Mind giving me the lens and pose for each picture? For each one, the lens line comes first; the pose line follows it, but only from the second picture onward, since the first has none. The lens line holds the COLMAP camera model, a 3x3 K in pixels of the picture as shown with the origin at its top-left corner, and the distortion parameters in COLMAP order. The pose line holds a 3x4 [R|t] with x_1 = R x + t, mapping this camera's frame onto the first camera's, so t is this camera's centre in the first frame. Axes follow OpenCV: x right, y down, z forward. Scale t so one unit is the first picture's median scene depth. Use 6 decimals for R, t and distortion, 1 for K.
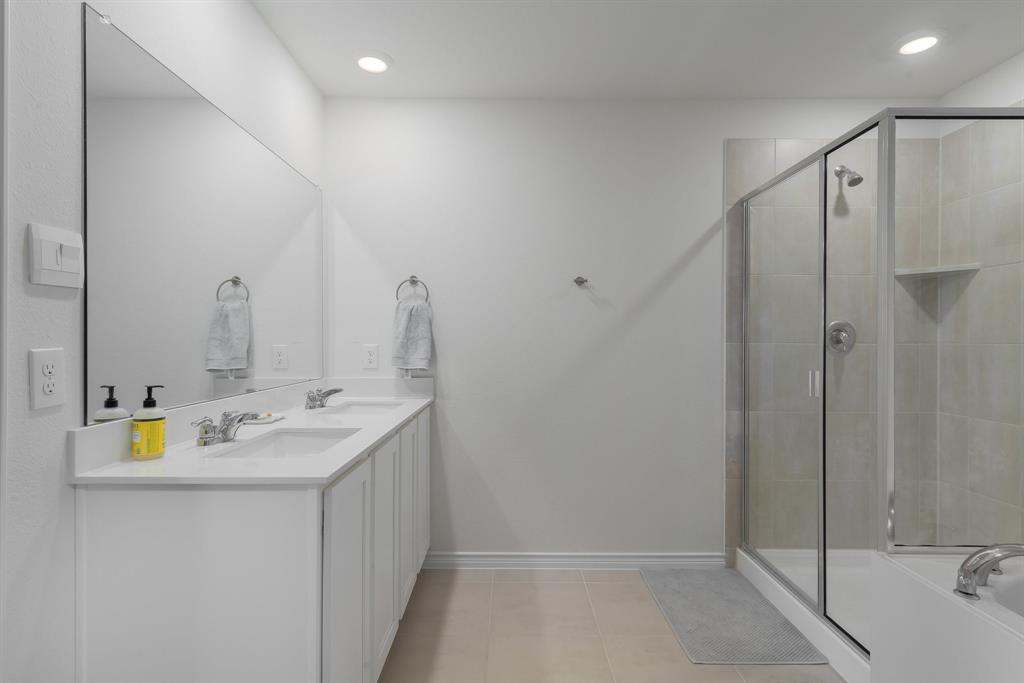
lens RADIAL K [[516.4, 0, 535.6], [0, 516.4, 343.3], [0, 0, 1]] dist [0.017685, -0.002905]
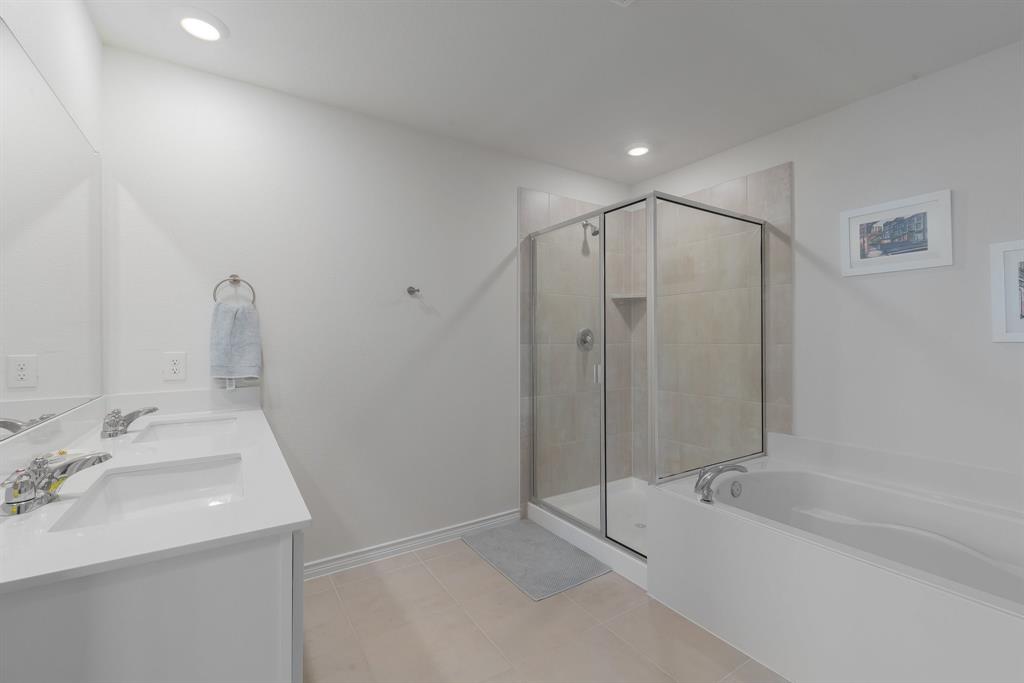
lens RADIAL K [[429.8, 0, 520.8], [0, 429.8, 336.1], [0, 0, 1]] dist [0.007888, 0.001804]
pose [[0.850410, -0.001177, 0.526119, -0.199393], [0.006945, 0.999935, -0.008988, -0.012422], [-0.526075, 0.011298, 0.850363, 0.091301]]
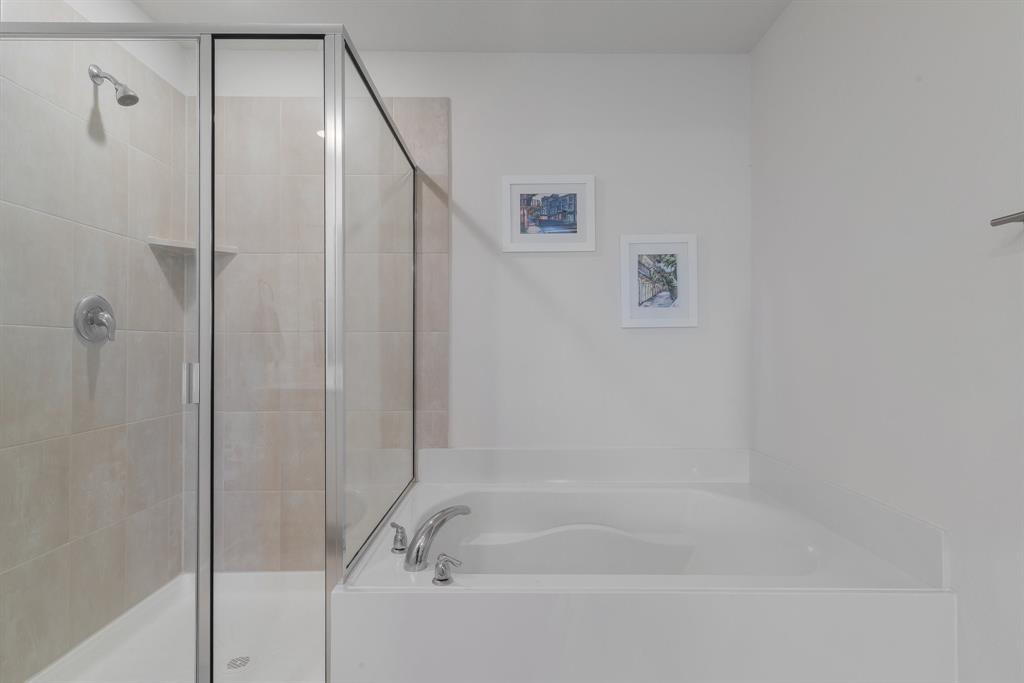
lens RADIAL K [[516.4, 0, 511.5], [0, 516.4, 341.2], [0, 0, 1]] dist [0.017685, -0.002905]
pose [[0.047873, 0.006273, 0.998834, -0.068228], [0.006993, 0.999954, -0.006616, 0.026103], [-0.998829, 0.007302, 0.047827, 0.451198]]
